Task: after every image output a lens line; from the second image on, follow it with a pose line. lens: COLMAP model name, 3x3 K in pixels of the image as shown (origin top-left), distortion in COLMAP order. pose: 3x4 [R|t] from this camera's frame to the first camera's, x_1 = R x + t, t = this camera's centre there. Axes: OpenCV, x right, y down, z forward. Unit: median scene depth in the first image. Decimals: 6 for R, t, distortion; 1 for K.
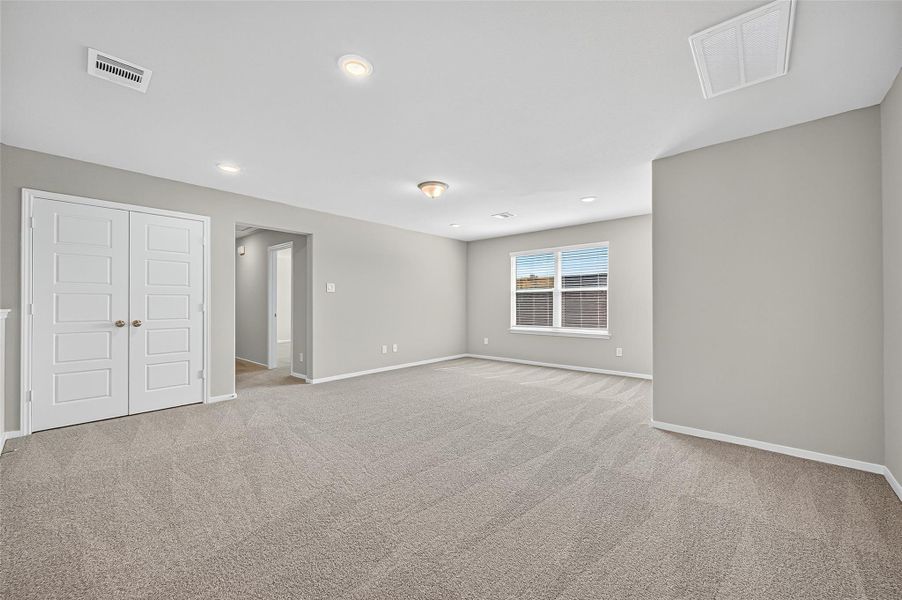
lens RADIAL K [[351.7, 0, 456.6], [0, 351.7, 298.1], [0, 0, 1]] dist [0.002146, 0.000127]
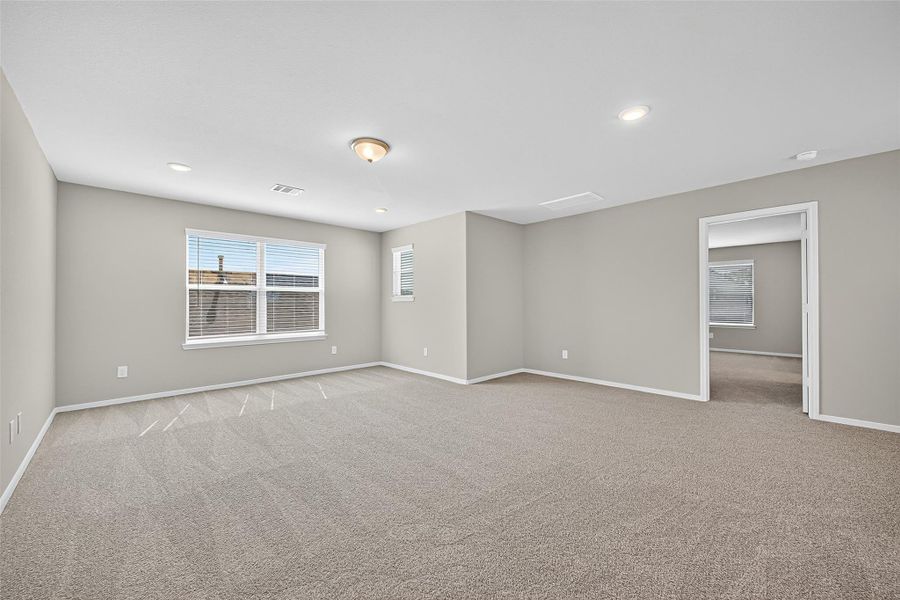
lens RADIAL K [[350.9, 0, 455.6], [0, 350.9, 298.1], [0, 0, 1]] dist [0.002146, 0.000127]
pose [[0.091009, 0.022514, 0.995596, -0.495777], [-0.004547, 0.999743, -0.022192, 0.015550], [-0.995840, -0.002508, 0.091088, 0.470569]]
